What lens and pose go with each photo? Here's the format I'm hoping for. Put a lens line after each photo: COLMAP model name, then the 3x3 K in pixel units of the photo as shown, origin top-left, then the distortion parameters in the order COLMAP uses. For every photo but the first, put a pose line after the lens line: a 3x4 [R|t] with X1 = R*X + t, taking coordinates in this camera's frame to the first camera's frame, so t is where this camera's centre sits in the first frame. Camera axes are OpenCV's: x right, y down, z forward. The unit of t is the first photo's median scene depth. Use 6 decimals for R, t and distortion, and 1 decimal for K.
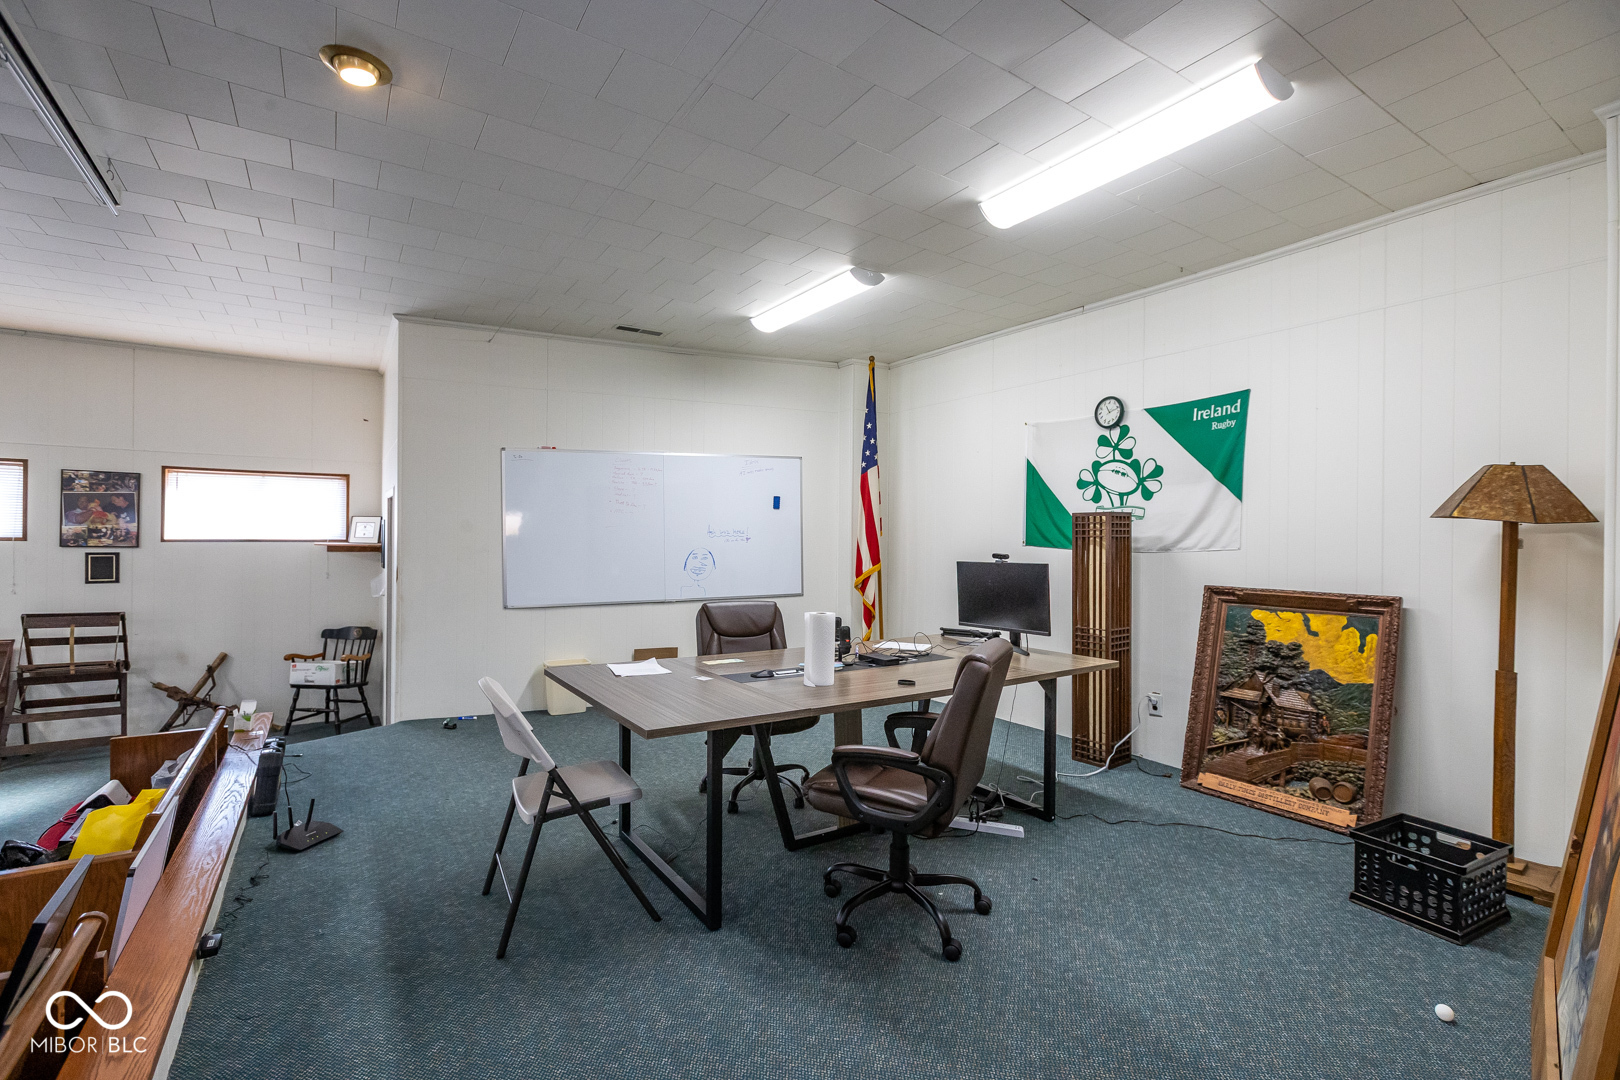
lens RADIAL K [[729.7, 0, 810.0], [0, 729.7, 540.0], [0, 0, 1]] dist [0.000391, 0.001509]
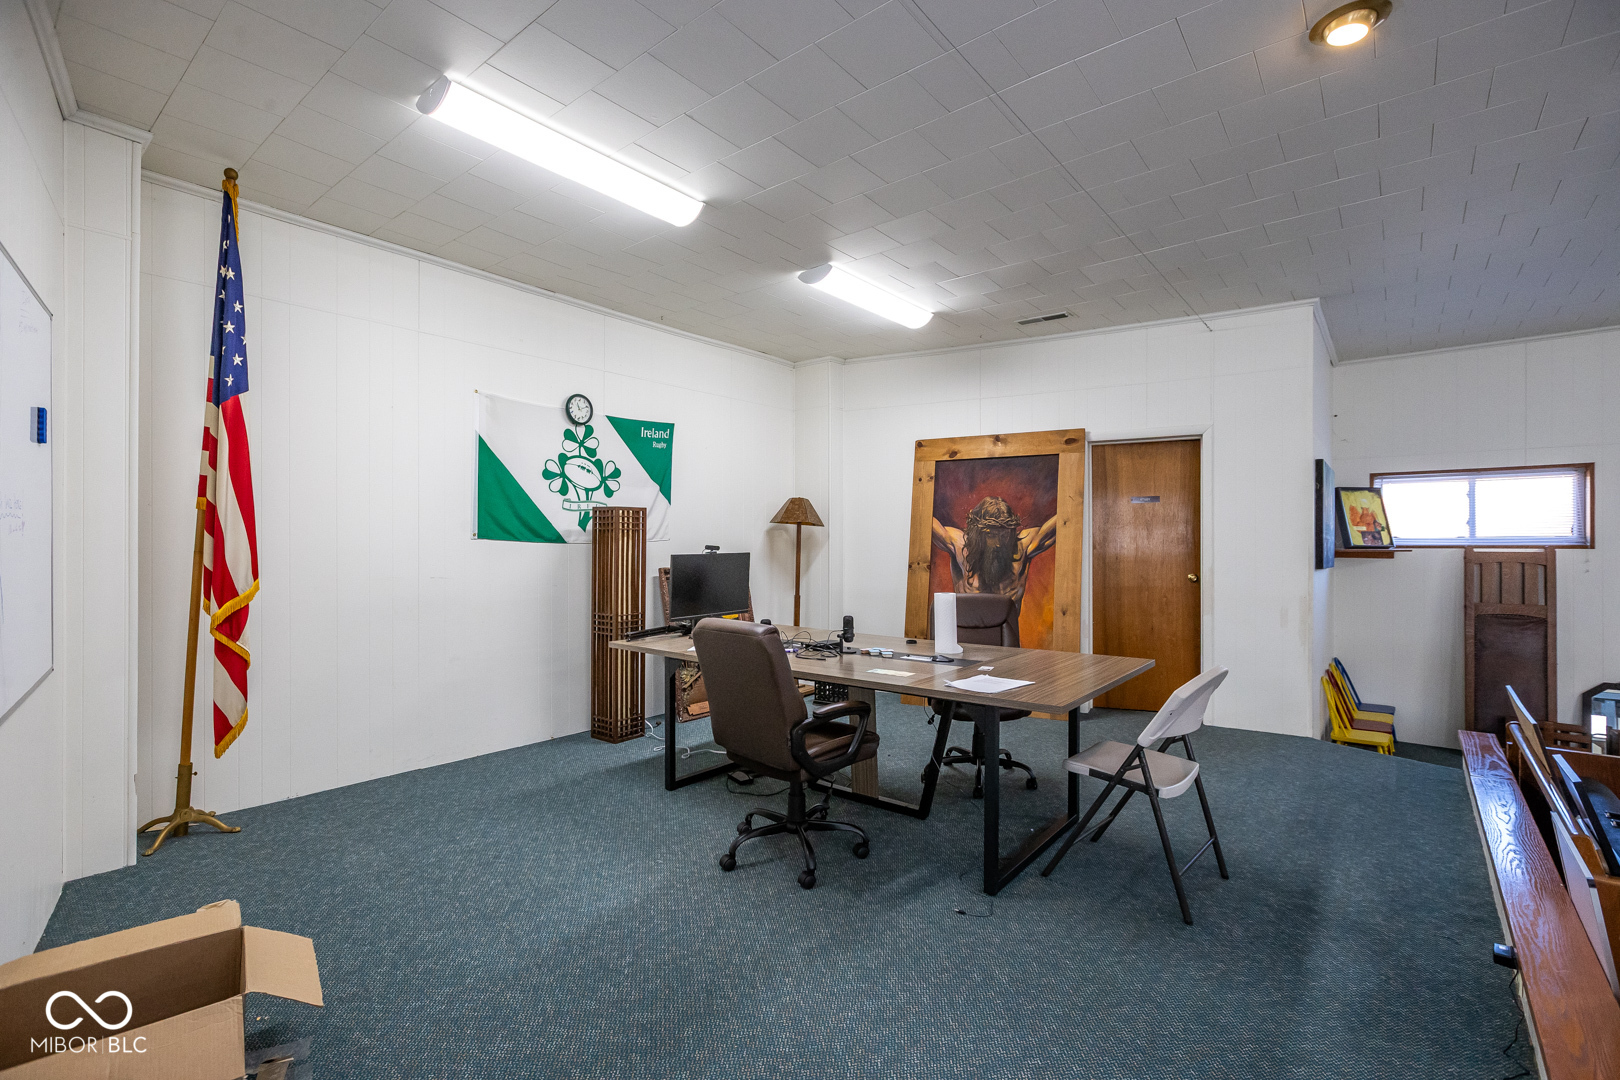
lens RADIAL K [[729.7, 0, 811.6], [0, 729.7, 537.2], [0, 0, 1]] dist [0.000391, 0.001509]
pose [[-0.304450, -0.003551, 0.952522, -0.691778], [-0.001369, 0.999994, 0.003290, 0.002784], [-0.952527, -0.000303, -0.304453, 1.024411]]
